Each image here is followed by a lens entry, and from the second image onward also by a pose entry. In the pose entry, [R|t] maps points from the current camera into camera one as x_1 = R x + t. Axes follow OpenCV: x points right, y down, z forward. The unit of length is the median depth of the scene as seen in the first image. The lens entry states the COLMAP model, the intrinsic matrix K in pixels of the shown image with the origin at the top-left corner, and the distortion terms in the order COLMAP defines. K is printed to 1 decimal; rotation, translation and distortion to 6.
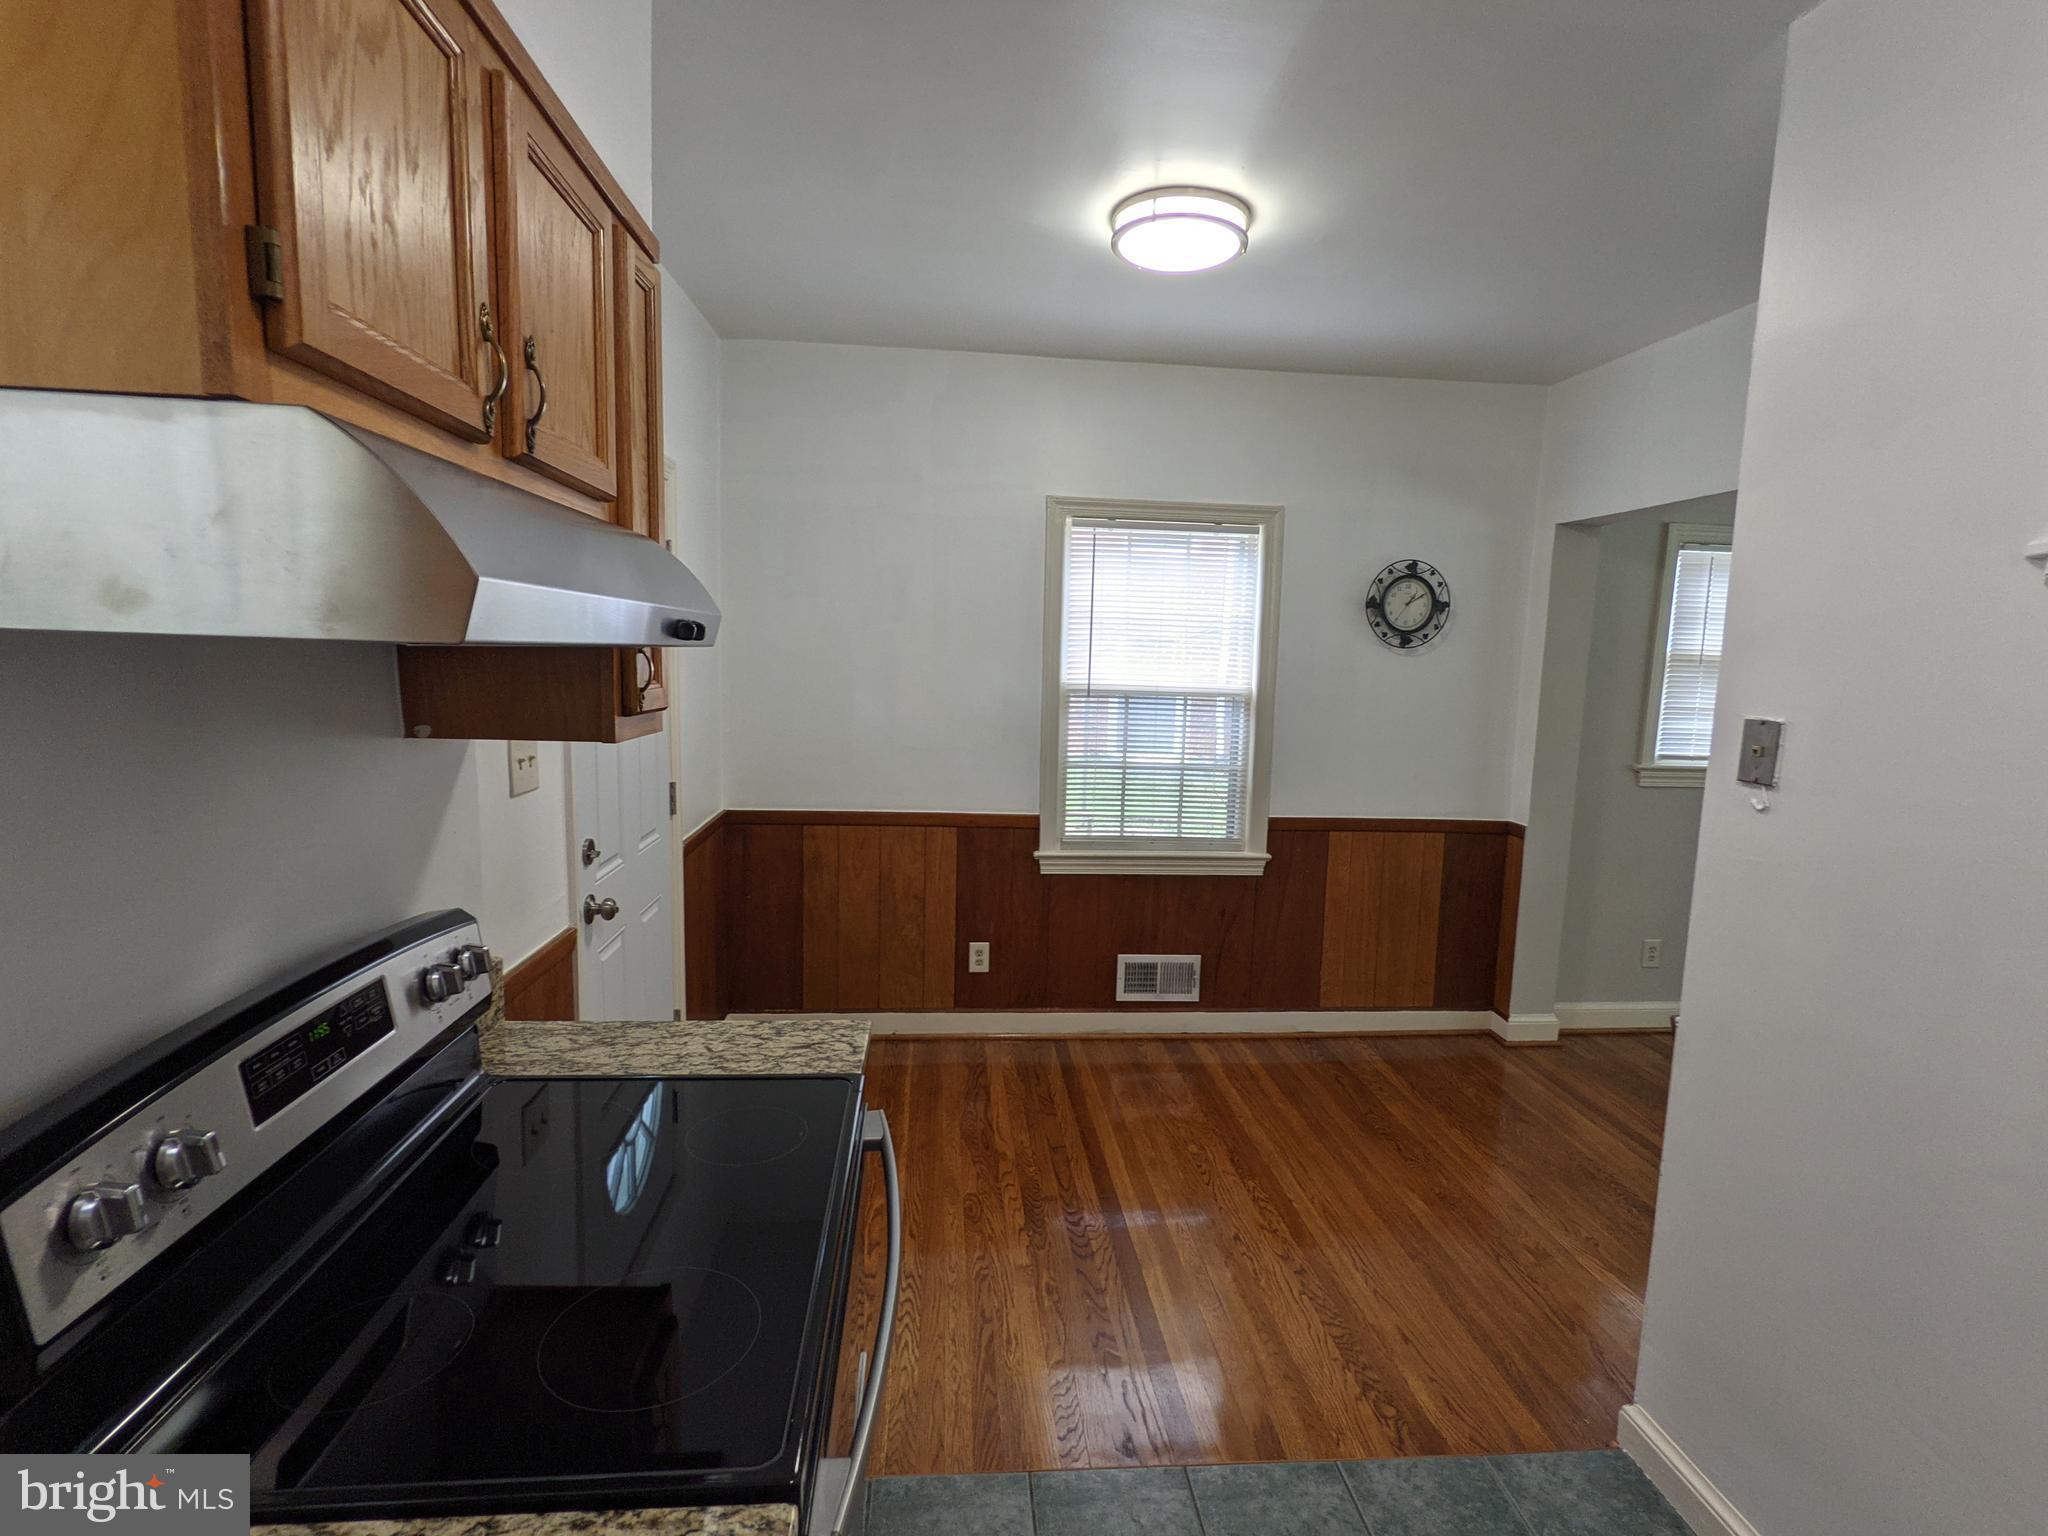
lens RADIAL K [[987.2, 0, 1025.7], [0, 987.2, 770.2], [0, 0, 1]] dist [-0.001862, 0.002038]
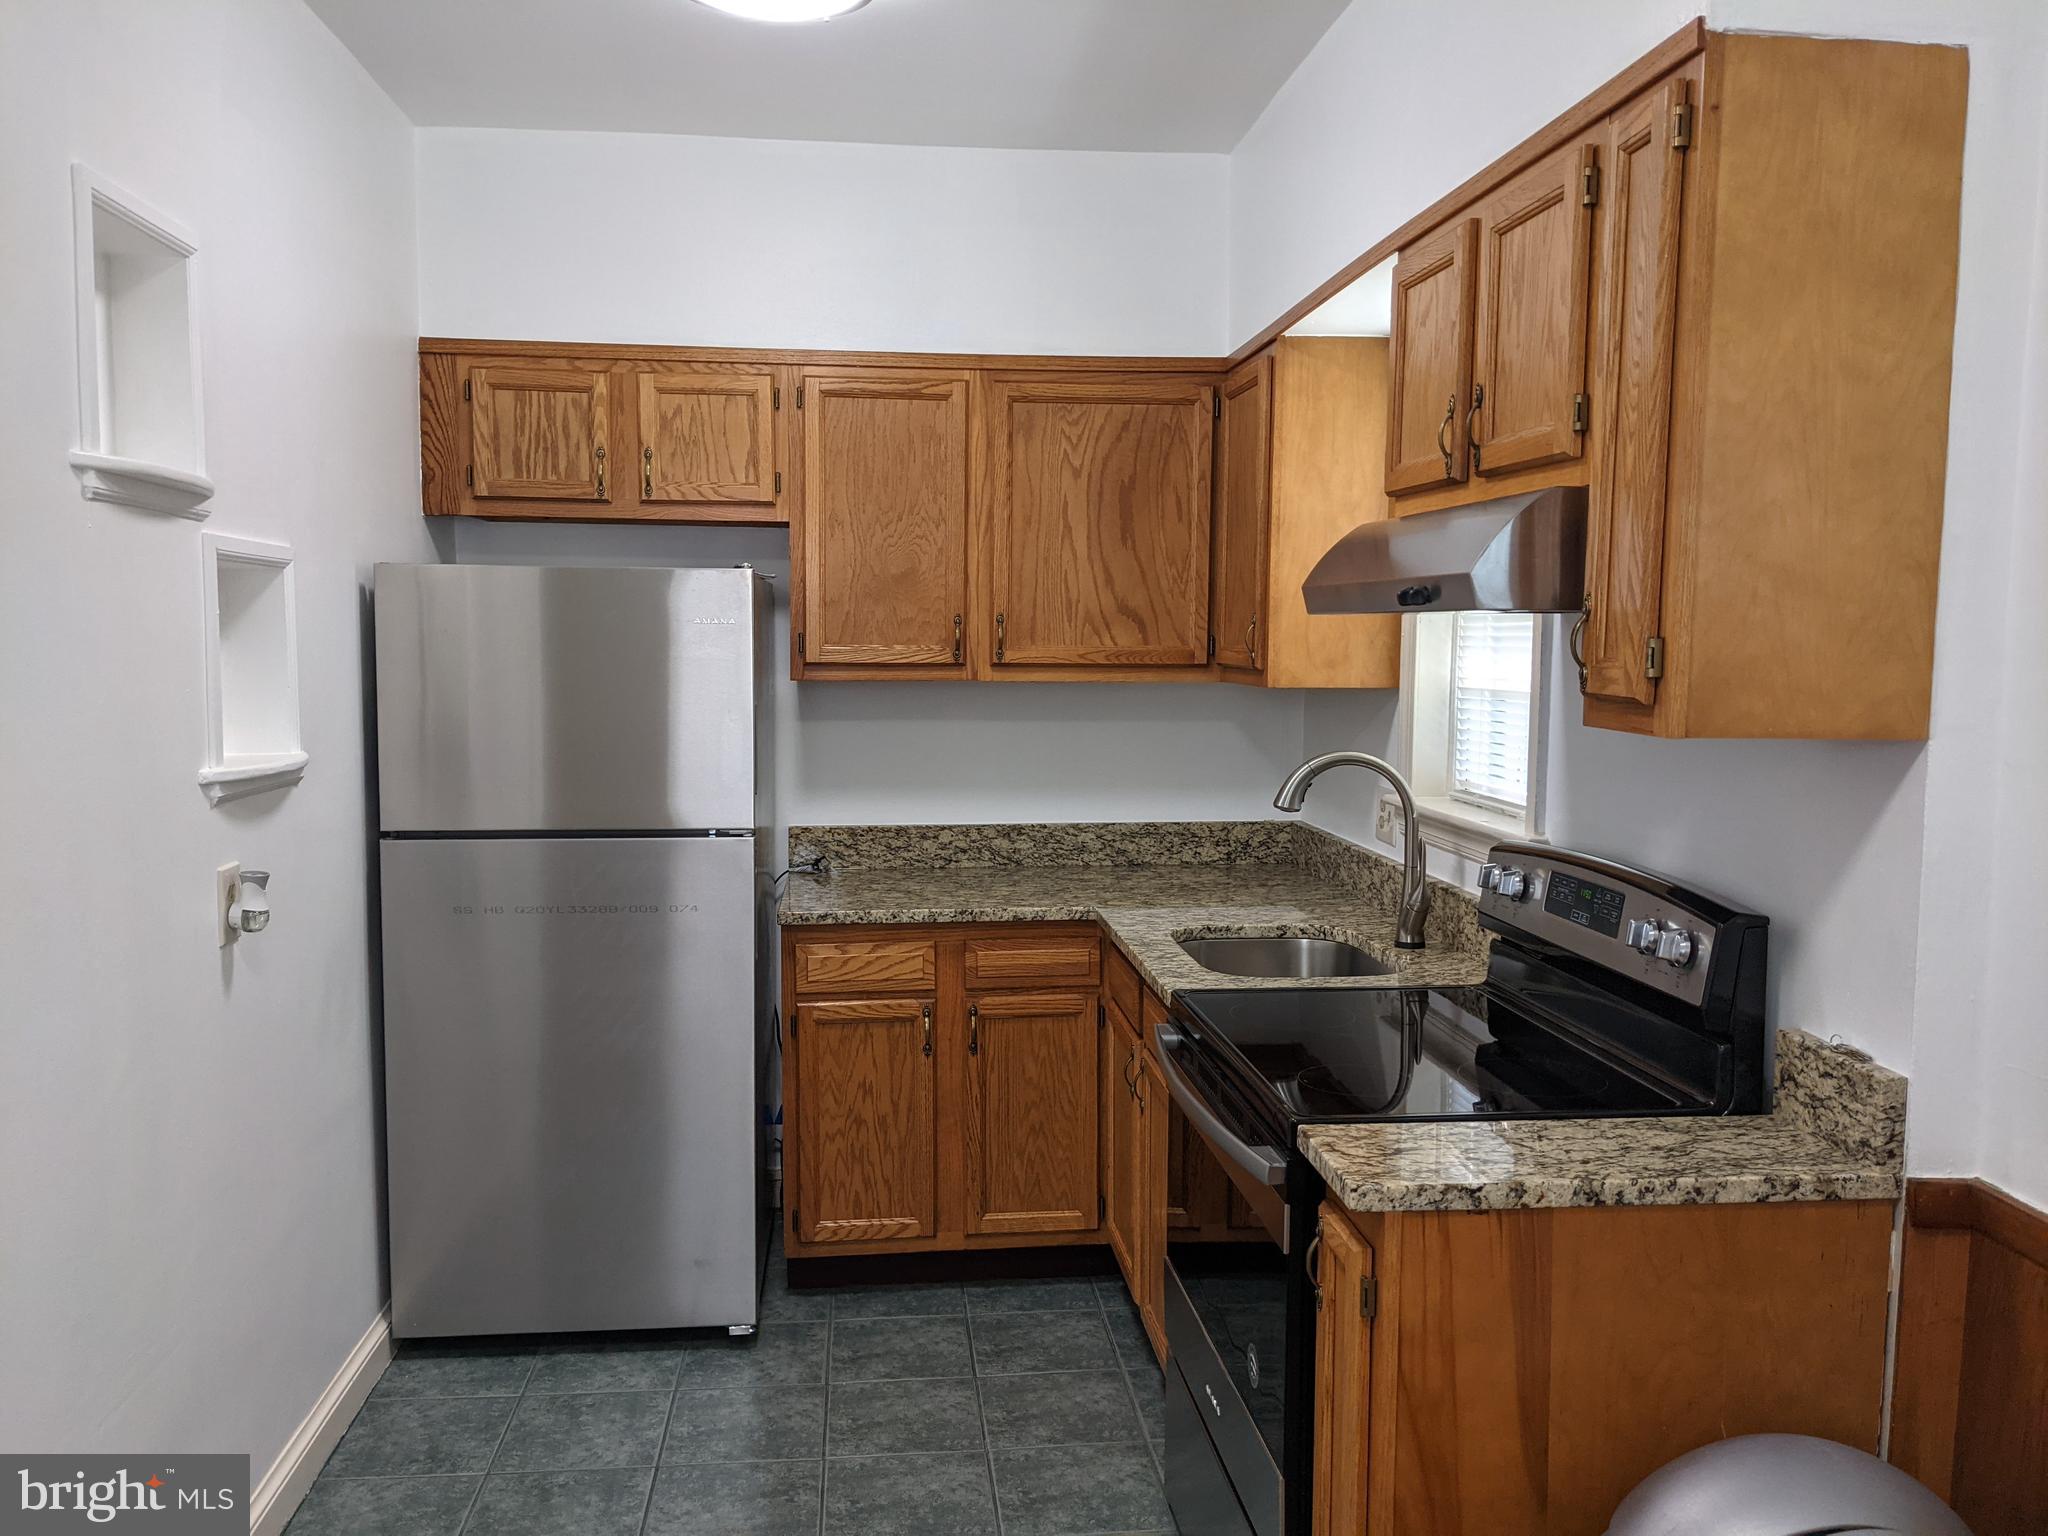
lens RADIAL K [[1615.2, 0, 1017.3], [0, 1615.2, 766.3], [0, 0, 1]] dist [0.060770, -0.093548]
pose [[-0.999195, -0.036212, -0.017246, 0.037730], [-0.038967, 0.978297, 0.203512, -0.094540], [0.009502, 0.204020, -0.978921, 0.866601]]
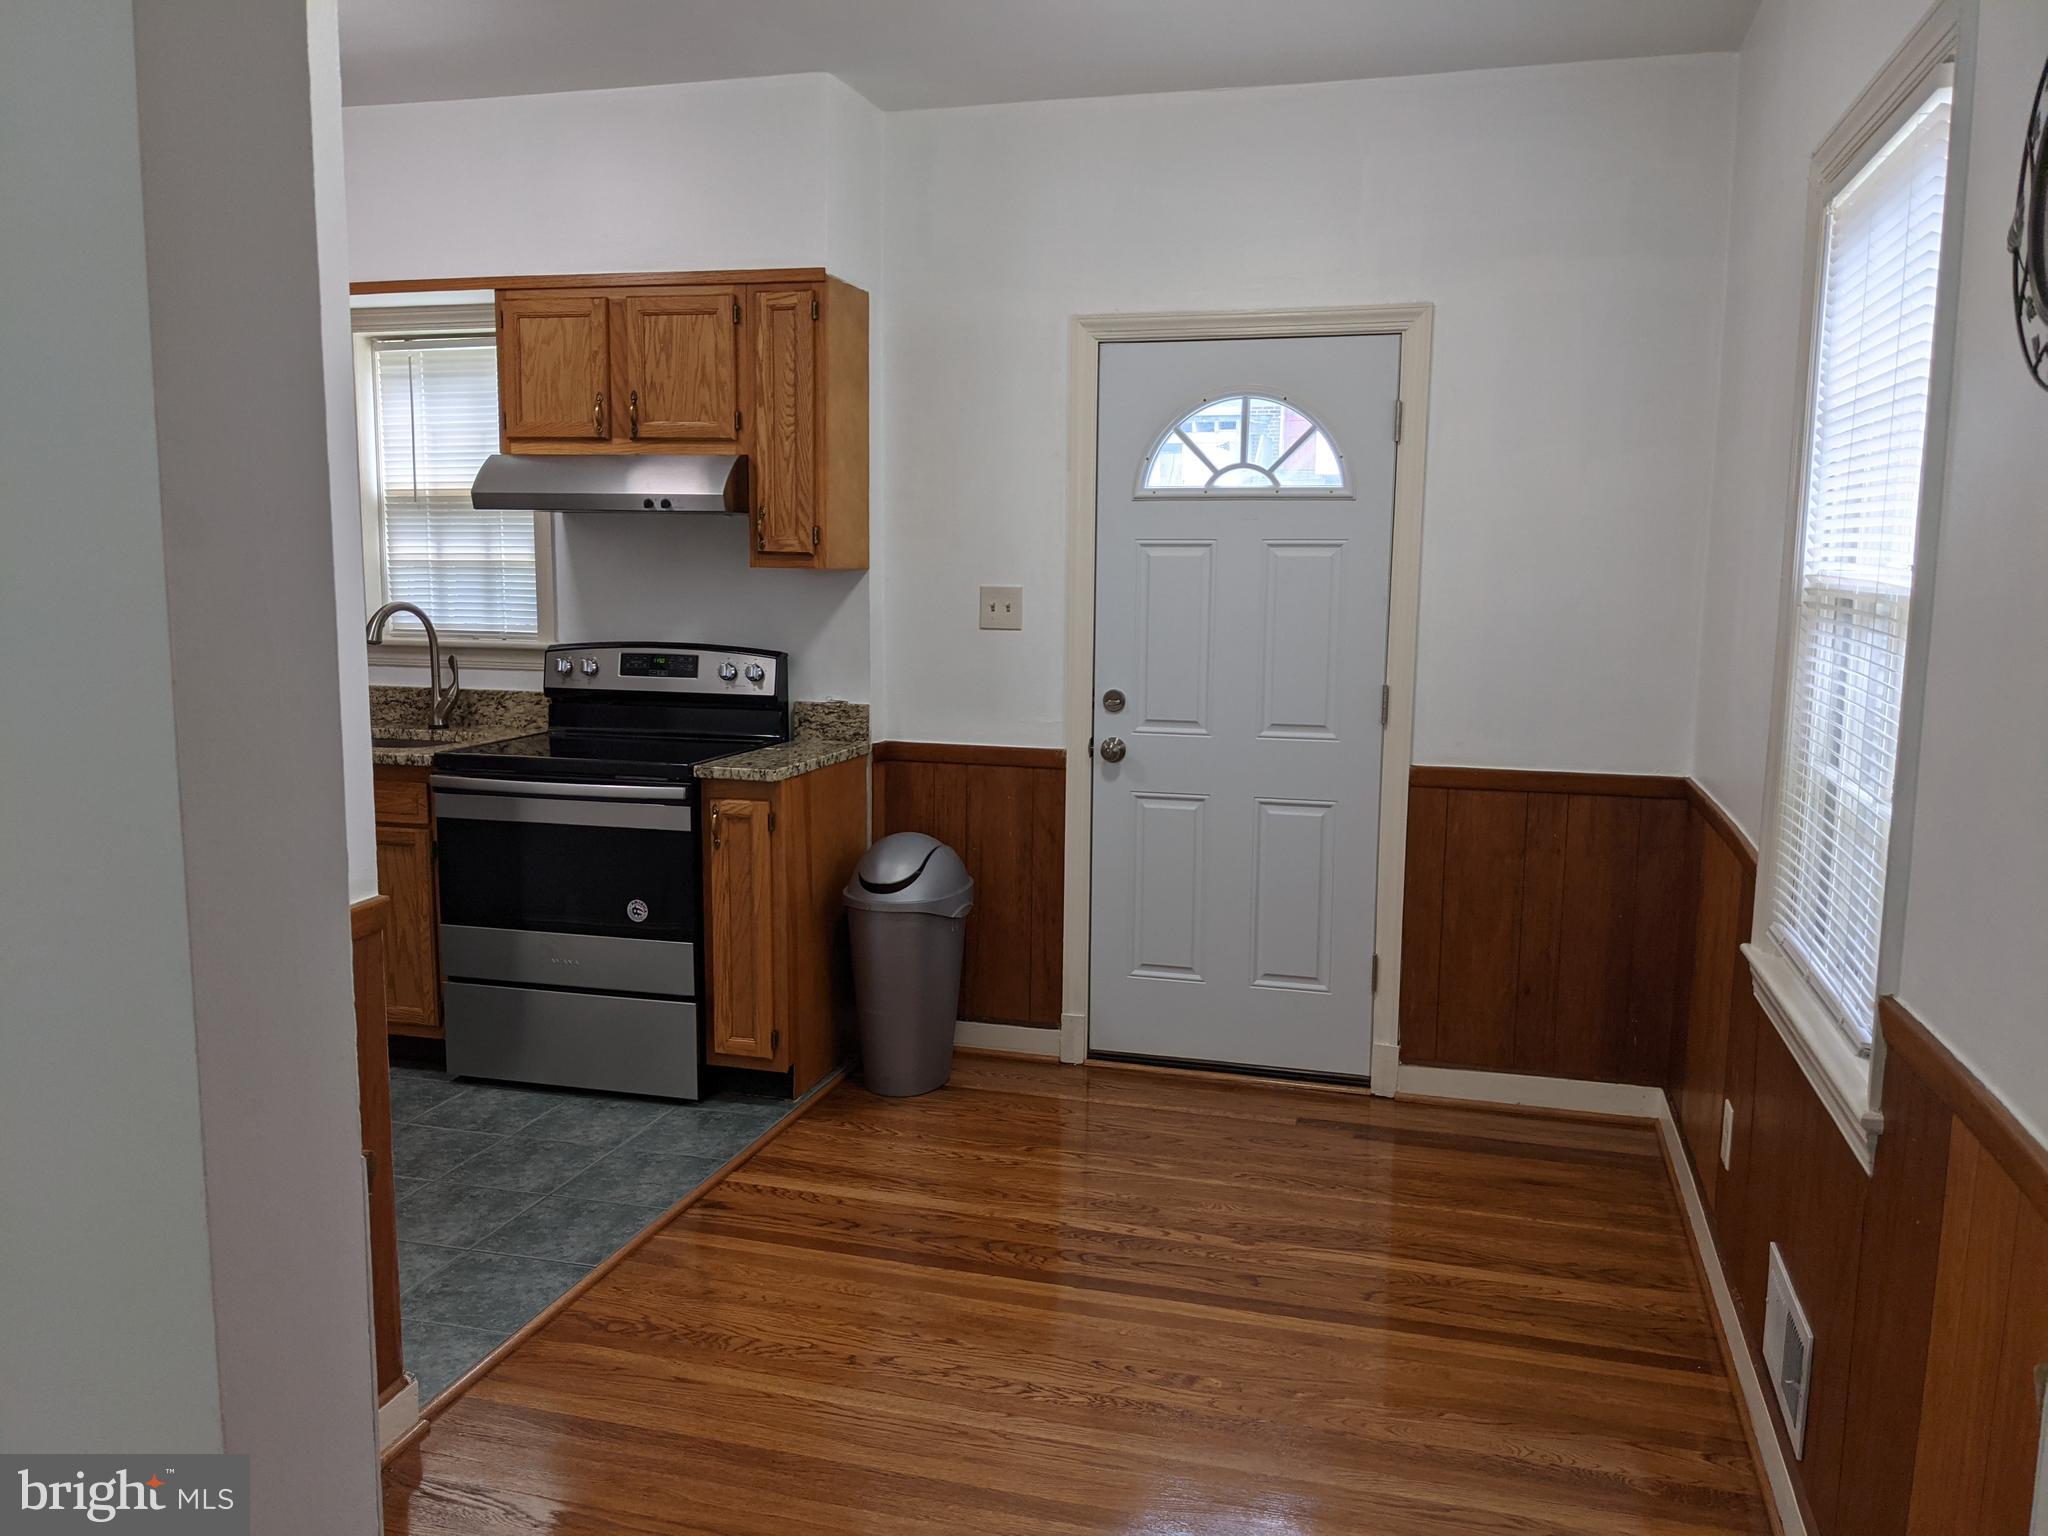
lens RADIAL K [[1615.2, 0, 1028.4], [0, 1615.2, 794.4], [0, 0, 1]] dist [0.060770, -0.093548]
pose [[-0.353644, 0.104113, -0.929568, 0.835790], [-0.134067, 0.977884, 0.160529, -0.060903], [0.925722, 0.181395, -0.331865, 0.937230]]
